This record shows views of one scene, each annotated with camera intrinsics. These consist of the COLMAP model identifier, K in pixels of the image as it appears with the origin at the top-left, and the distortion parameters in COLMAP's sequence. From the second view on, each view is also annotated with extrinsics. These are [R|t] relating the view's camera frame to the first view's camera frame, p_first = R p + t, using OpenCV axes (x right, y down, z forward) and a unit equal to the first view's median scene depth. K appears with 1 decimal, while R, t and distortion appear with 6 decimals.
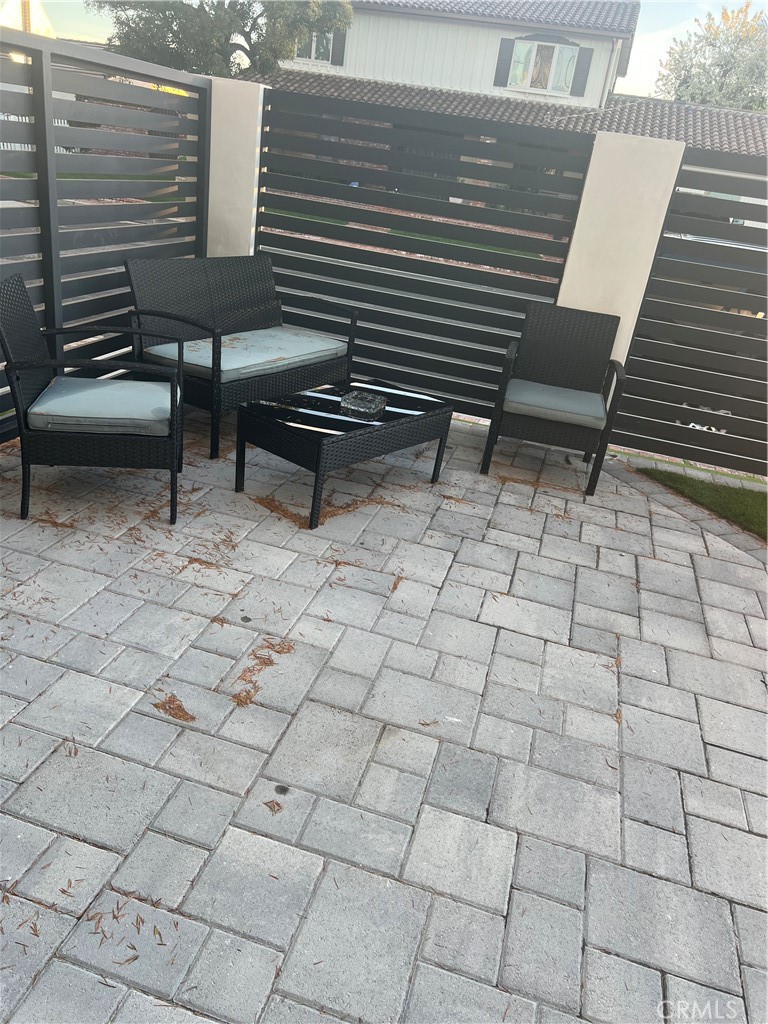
lens RADIAL K [[773.2, 0, 384.0], [0, 773.2, 512.0], [0, 0, 1]] dist [0.048351, -0.056604]
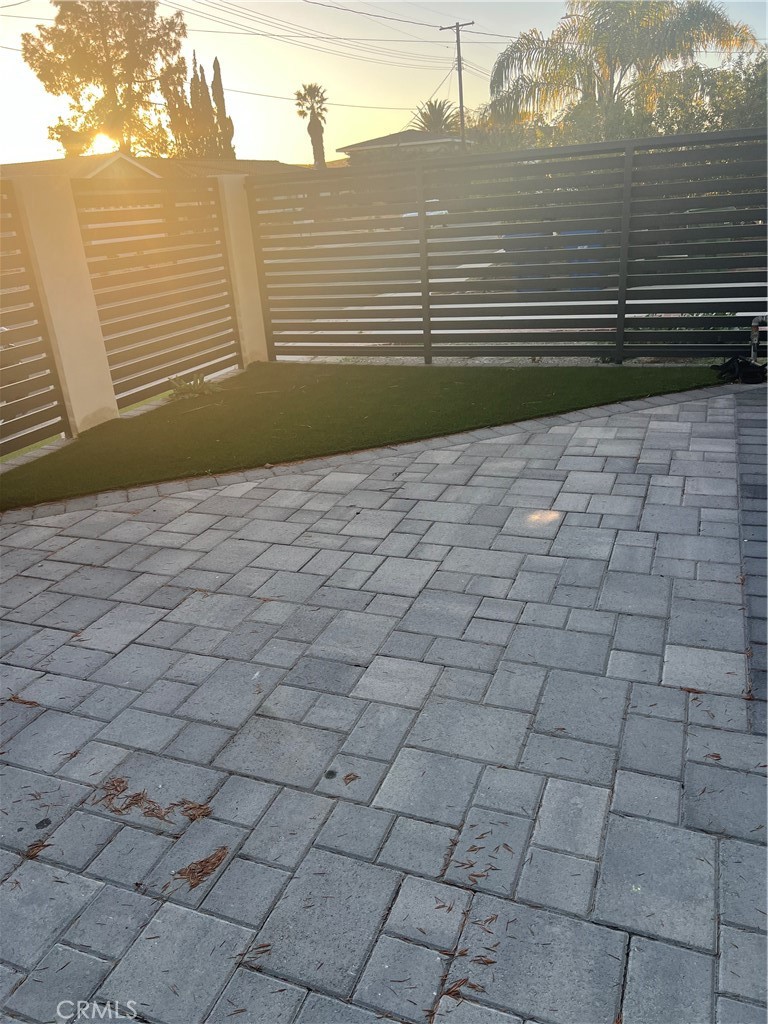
lens RADIAL K [[773.2, 0, 384.0], [0, 773.2, 512.0], [0, 0, 1]] dist [0.048351, -0.056604]
pose [[0.095972, -0.504842, 0.857860, -0.729536], [0.494751, 0.772032, 0.398983, -0.272616], [-0.863719, 0.386136, 0.323864, 0.366075]]
